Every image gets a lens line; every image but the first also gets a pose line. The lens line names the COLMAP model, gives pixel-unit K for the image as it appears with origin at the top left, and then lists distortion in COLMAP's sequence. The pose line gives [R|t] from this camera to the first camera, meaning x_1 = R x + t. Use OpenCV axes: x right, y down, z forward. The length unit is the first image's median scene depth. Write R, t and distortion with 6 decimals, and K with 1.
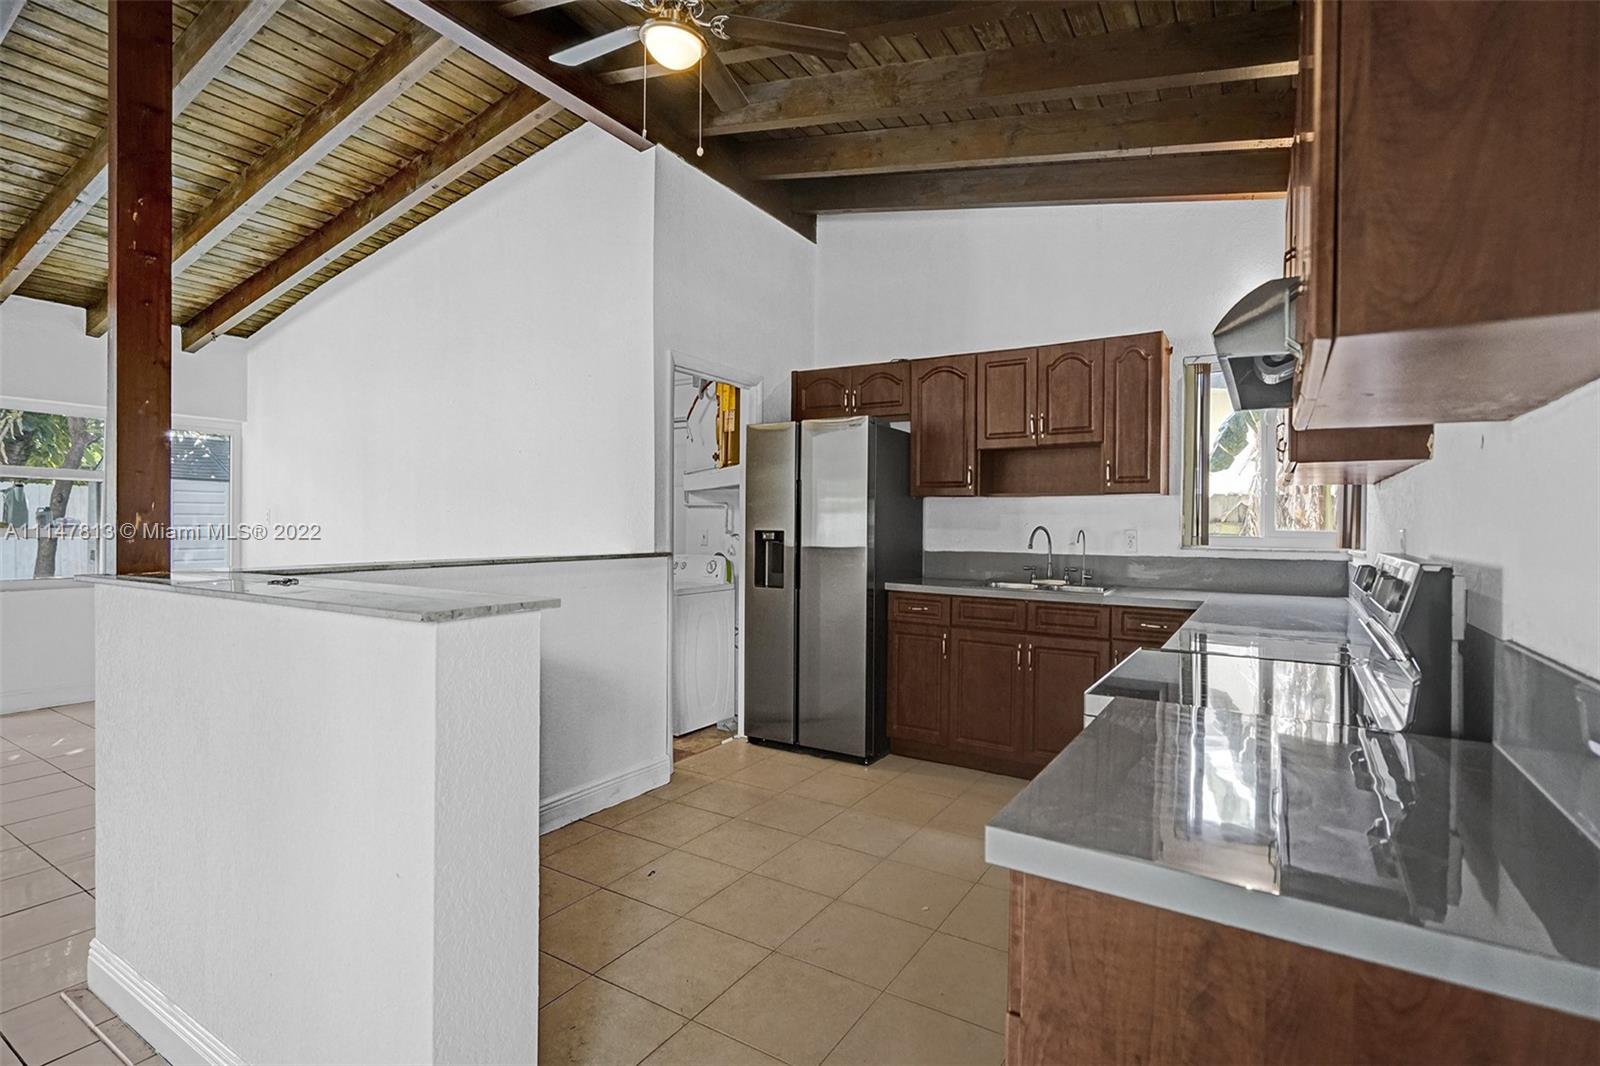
lens RADIAL K [[735.3, 0, 812.7], [0, 735.3, 534.8], [0, 0, 1]] dist [0.000859, -0.000486]
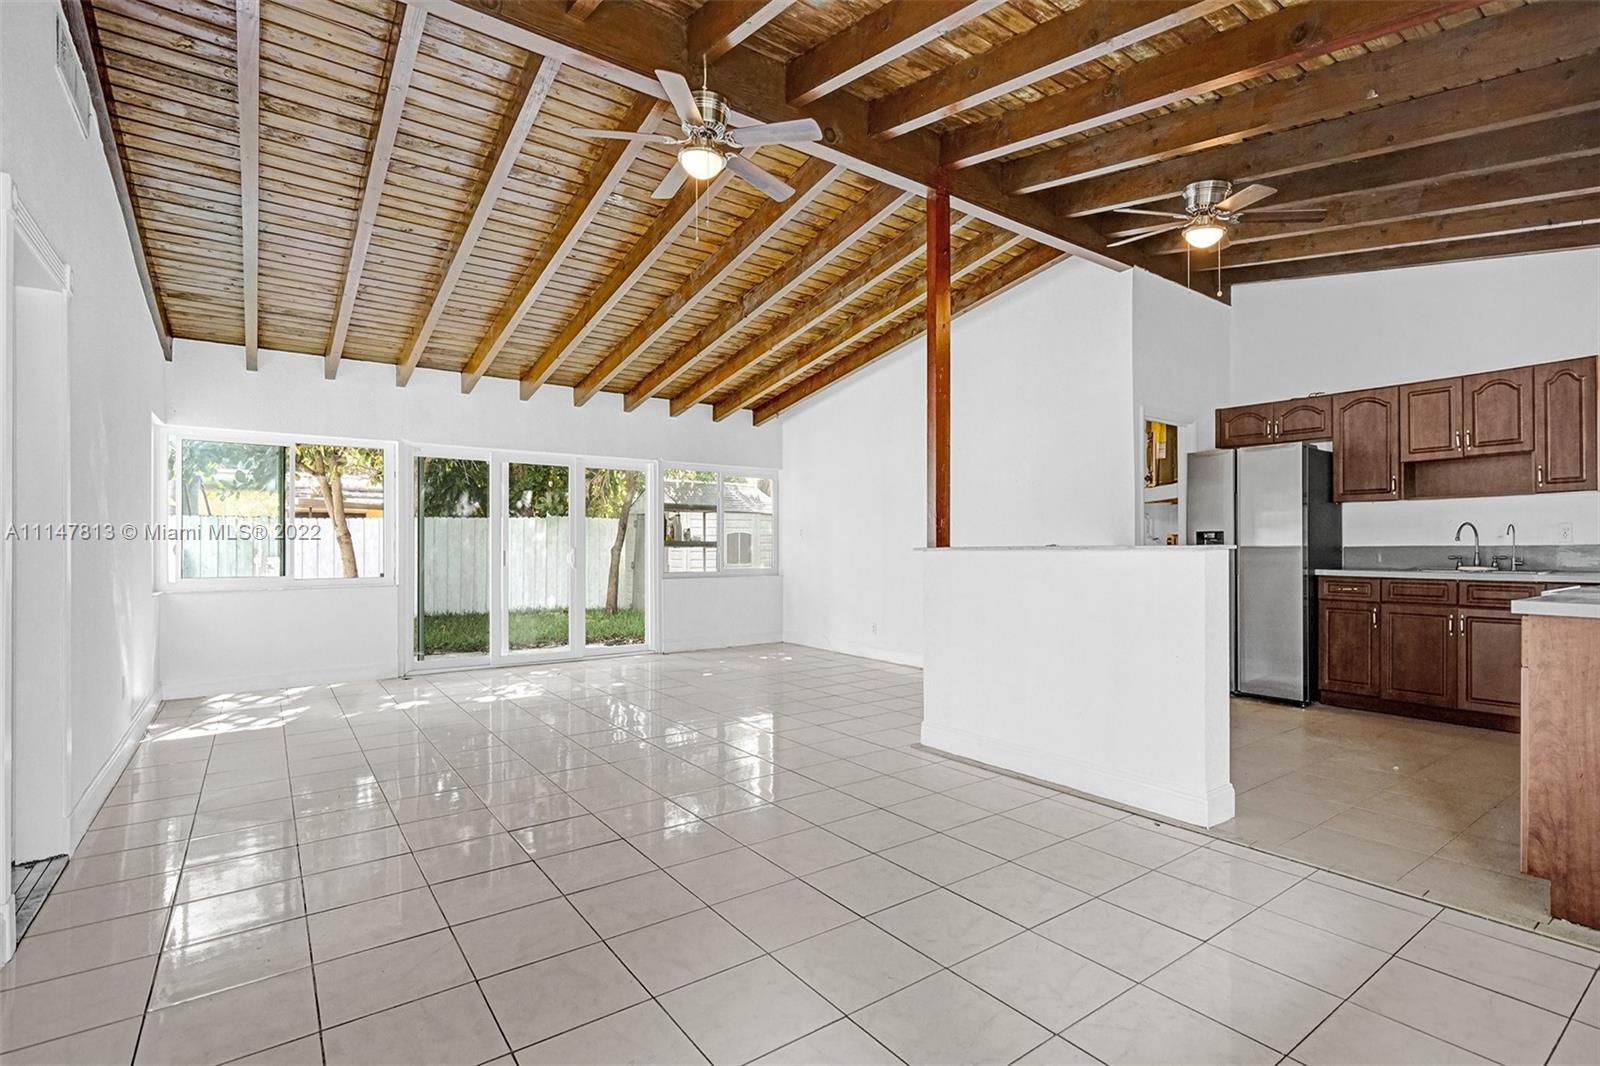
lens RADIAL K [[735.3, 0, 803.4], [0, 735.3, 548.4], [0, 0, 1]] dist [0.000859, -0.000486]
pose [[0.925500, -0.010830, -0.378592, -0.241727], [0.004003, 0.999815, -0.018816, 0.049134], [0.378726, 0.015899, 0.925372, -0.530202]]
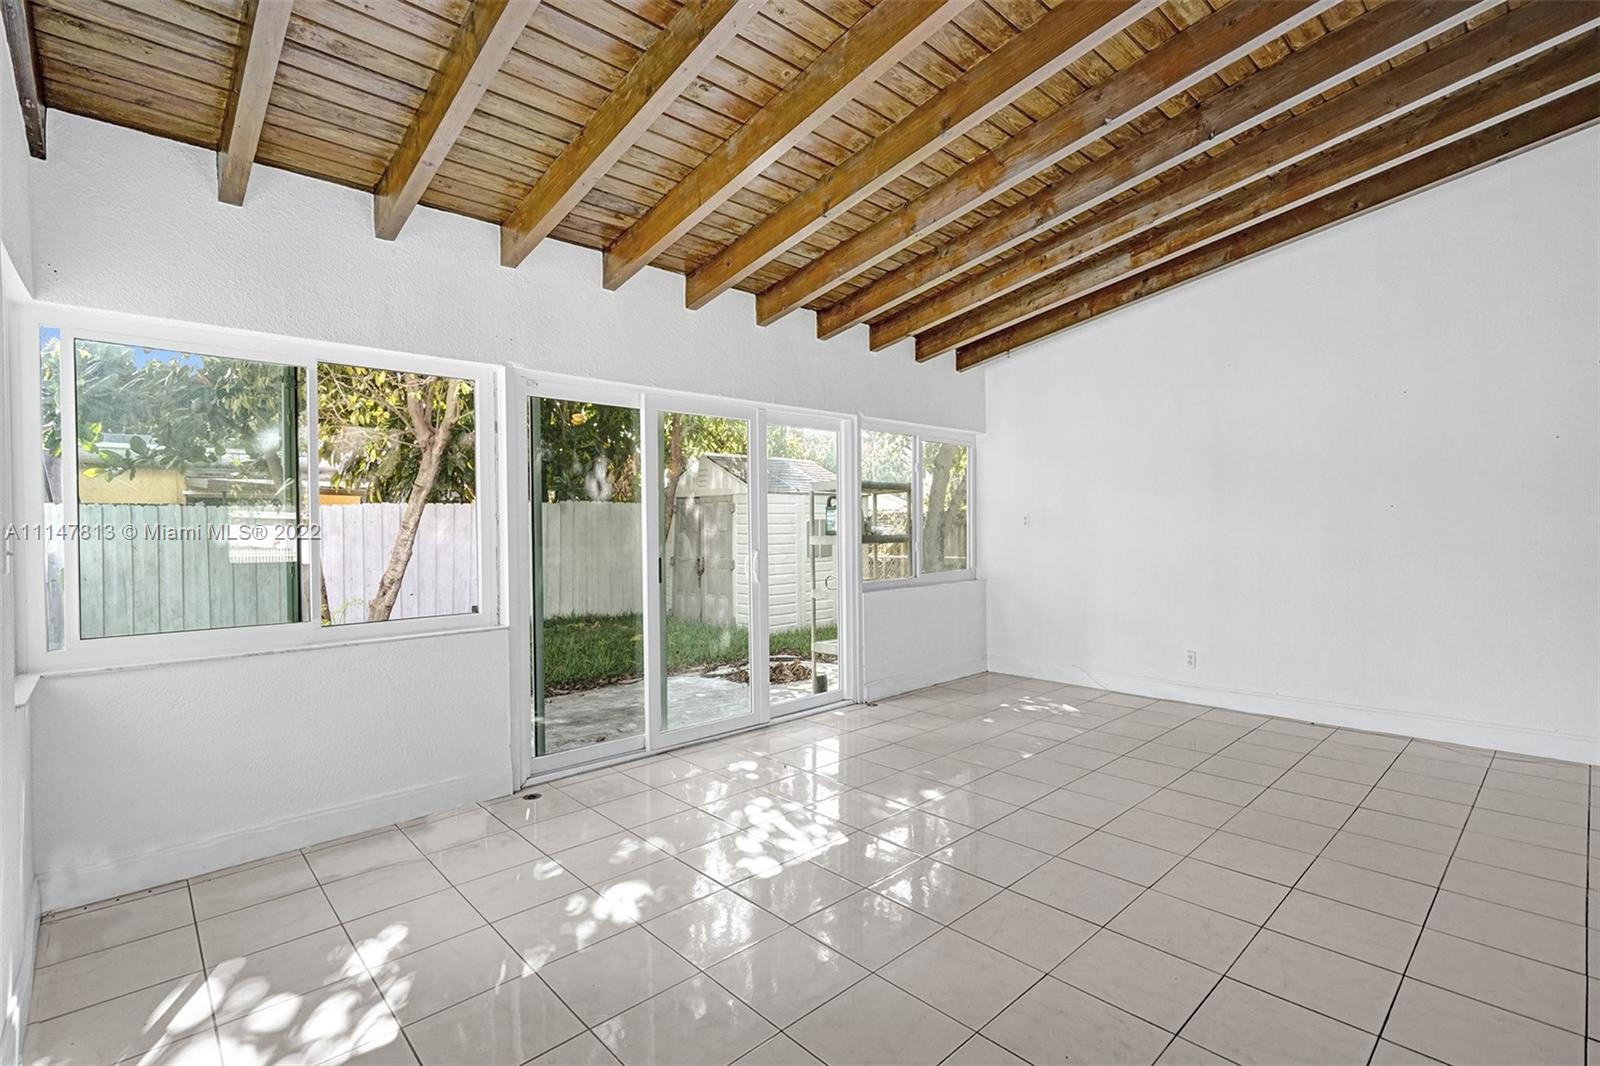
lens RADIAL K [[735.3, 0, 792.4], [0, 735.3, 539.9], [0, 0, 1]] dist [0.000859, -0.000486]
pose [[0.960156, -0.016308, -0.278989, -1.108392], [0.015919, 0.999867, -0.003658, -0.002424], [0.279012, -0.000929, 0.960287, -0.120521]]
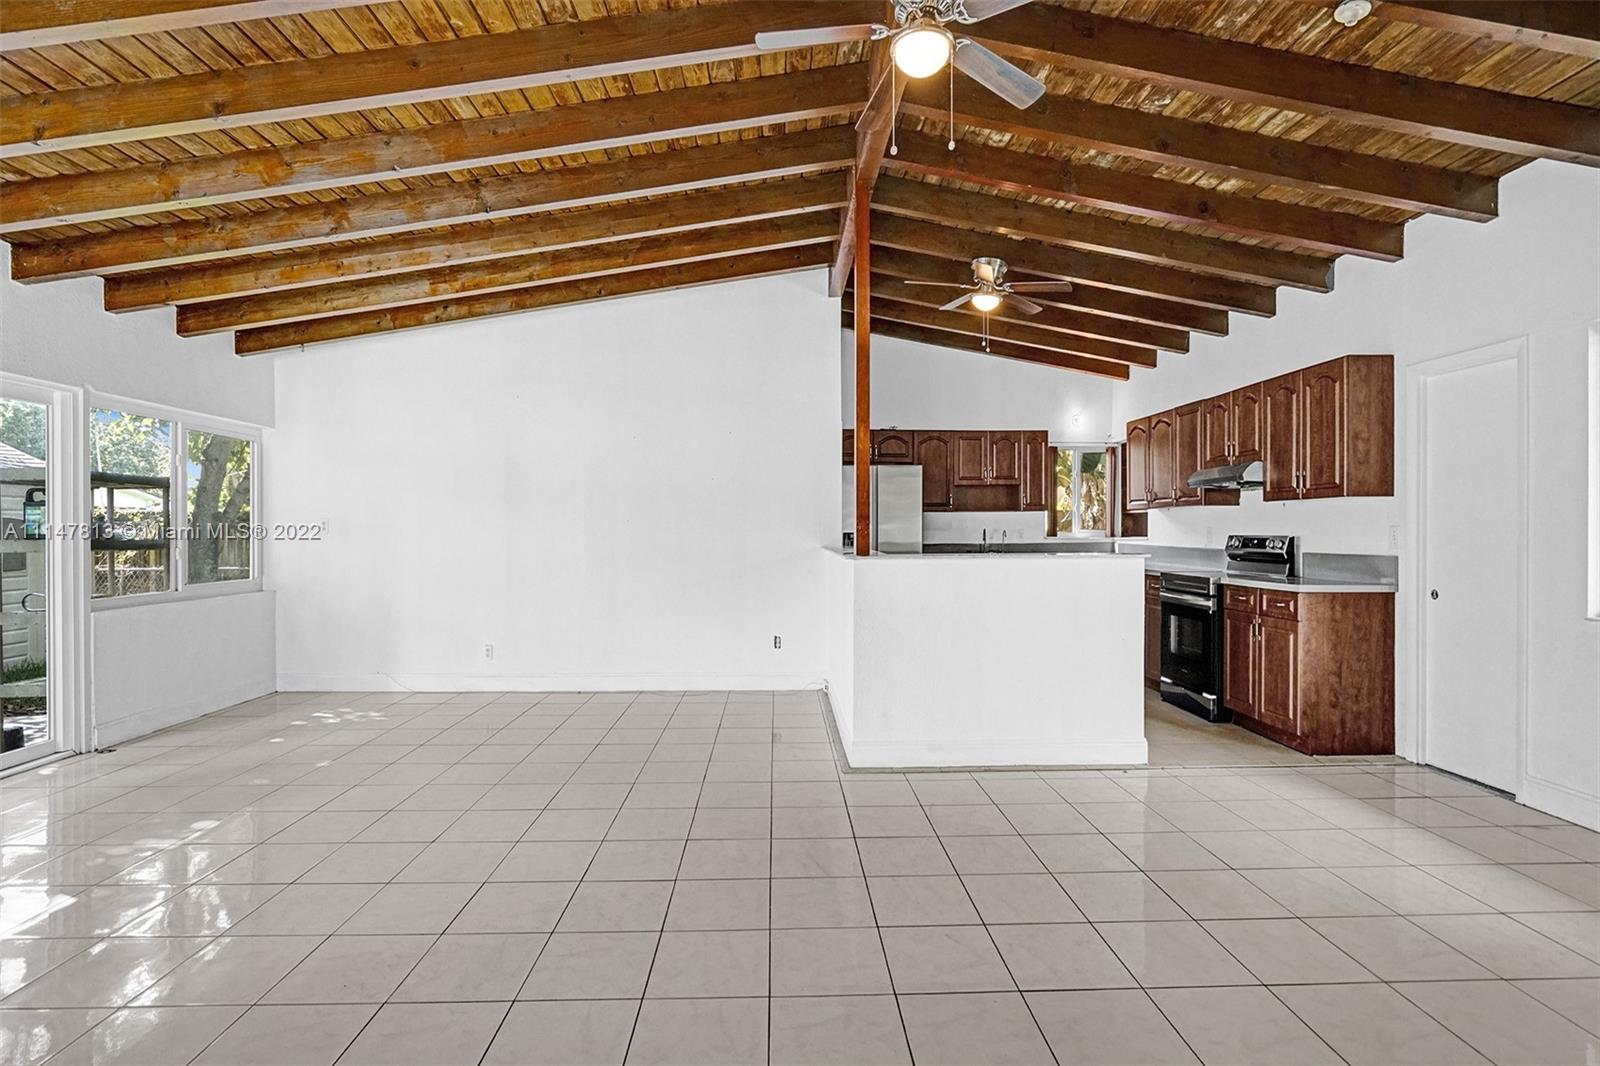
lens RADIAL K [[735.3, 0, 779.6], [0, 735.3, 537.5], [0, 0, 1]] dist [0.000859, -0.000486]
pose [[0.840798, -0.015276, 0.541134, -1.094937], [0.018177, 0.999835, -0.000018, 0.002292], [-0.541044, 0.009851, 0.840936, -0.263196]]
